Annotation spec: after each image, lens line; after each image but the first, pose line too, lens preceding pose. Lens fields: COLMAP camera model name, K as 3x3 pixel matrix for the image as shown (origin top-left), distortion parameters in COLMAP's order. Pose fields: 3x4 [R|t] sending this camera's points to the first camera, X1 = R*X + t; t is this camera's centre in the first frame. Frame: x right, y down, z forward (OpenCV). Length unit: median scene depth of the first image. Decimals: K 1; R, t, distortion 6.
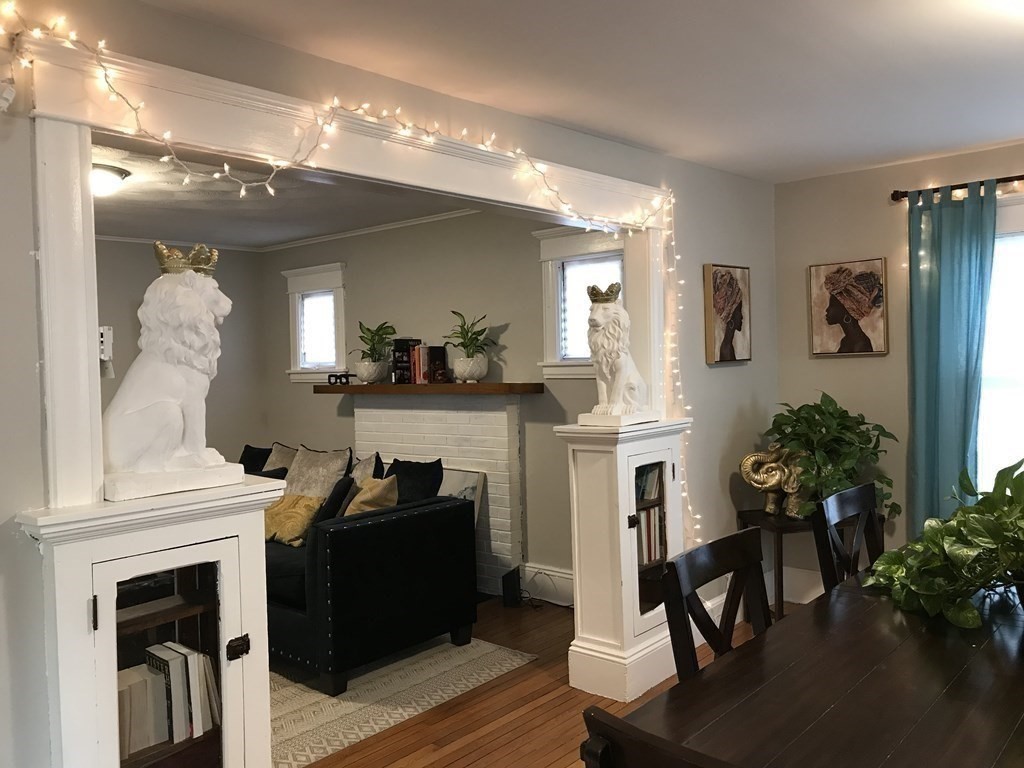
lens RADIAL K [[839.7, 0, 511.9], [0, 839.7, 379.5], [0, 0, 1]] dist [0.047983, -0.031040]
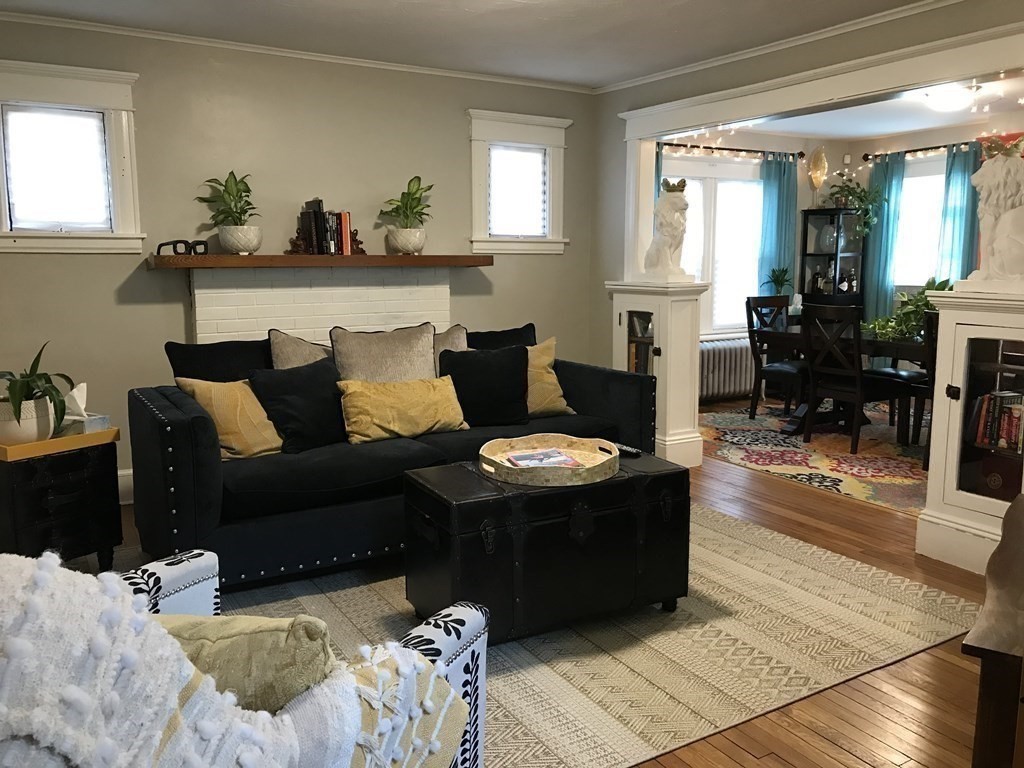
lens RADIAL K [[839.7, 0, 511.9], [0, 839.7, 379.5], [0, 0, 1]] dist [0.047983, -0.031040]
pose [[0.303950, -0.108303, 0.946512, -1.150499], [0.013051, 0.993897, 0.109534, 0.050689], [-0.952599, -0.020940, 0.303508, 0.721841]]
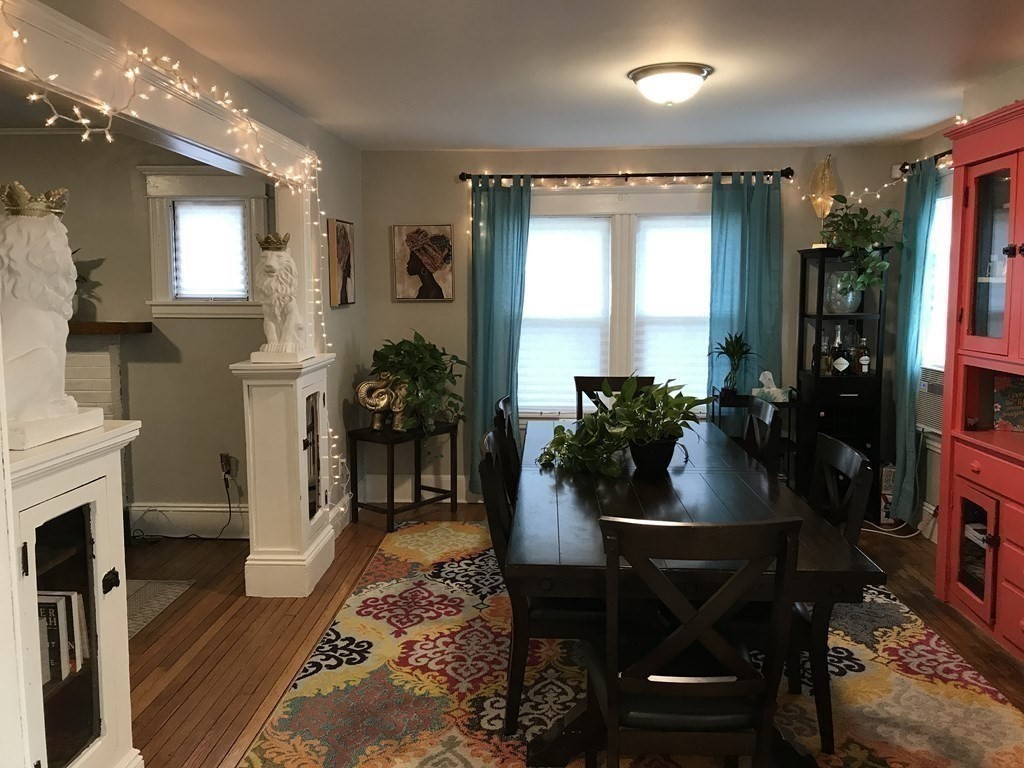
lens RADIAL K [[839.7, 0, 511.9], [0, 839.7, 379.5], [0, 0, 1]] dist [0.047983, -0.031040]
pose [[0.781177, -0.043009, 0.622827, -0.302653], [-0.005909, 0.997070, 0.076263, -0.008237], [-0.624282, -0.063255, 0.778634, -0.060835]]
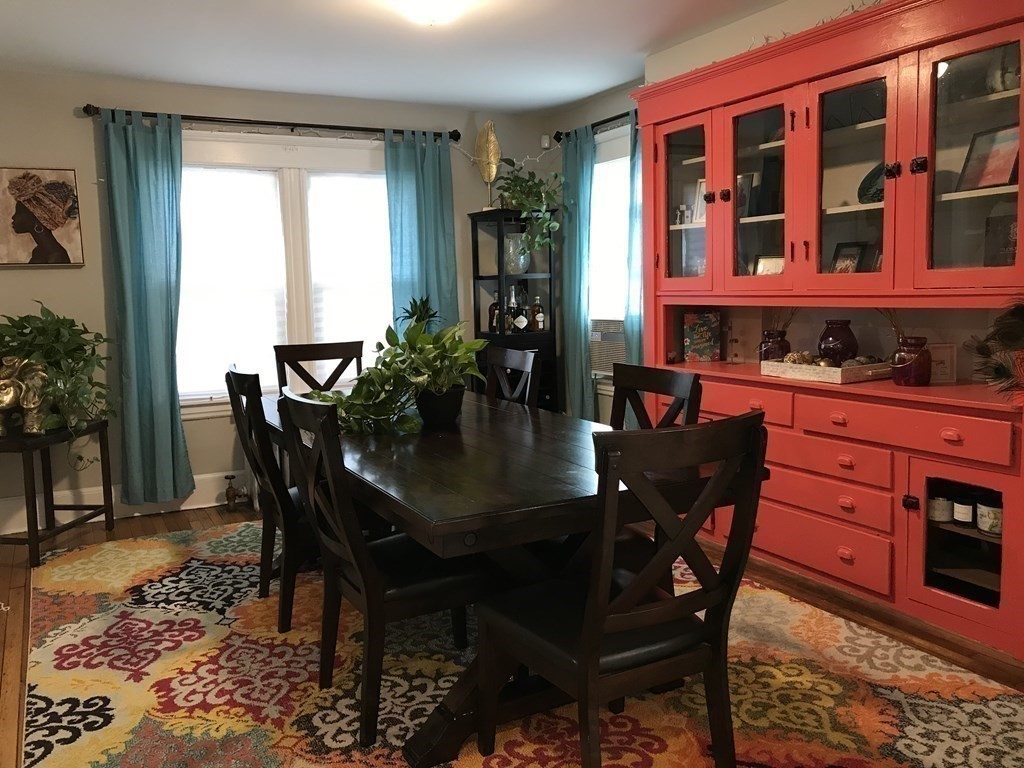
lens RADIAL K [[839.7, 0, 511.9], [0, 839.7, 379.5], [0, 0, 1]] dist [0.047983, -0.031040]
pose [[0.349311, -0.086136, 0.933039, -0.362074], [0.035251, 0.996269, 0.078776, 0.046235], [-0.936344, 0.005374, 0.351044, 0.164671]]
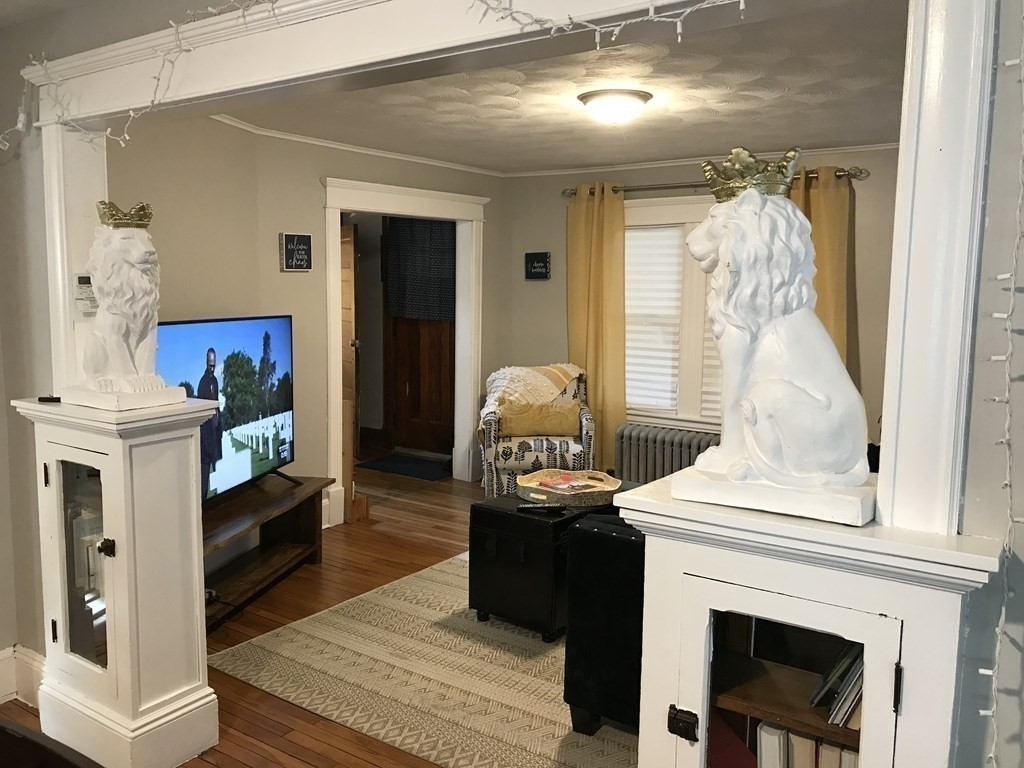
lens RADIAL K [[839.7, 0, 511.9], [0, 839.7, 379.5], [0, 0, 1]] dist [0.047983, -0.031040]
pose [[0.111140, 0.135106, -0.984578, 0.457318], [-0.039634, 0.990530, 0.131449, -0.050773], [0.993014, 0.024413, 0.115442, 0.729335]]
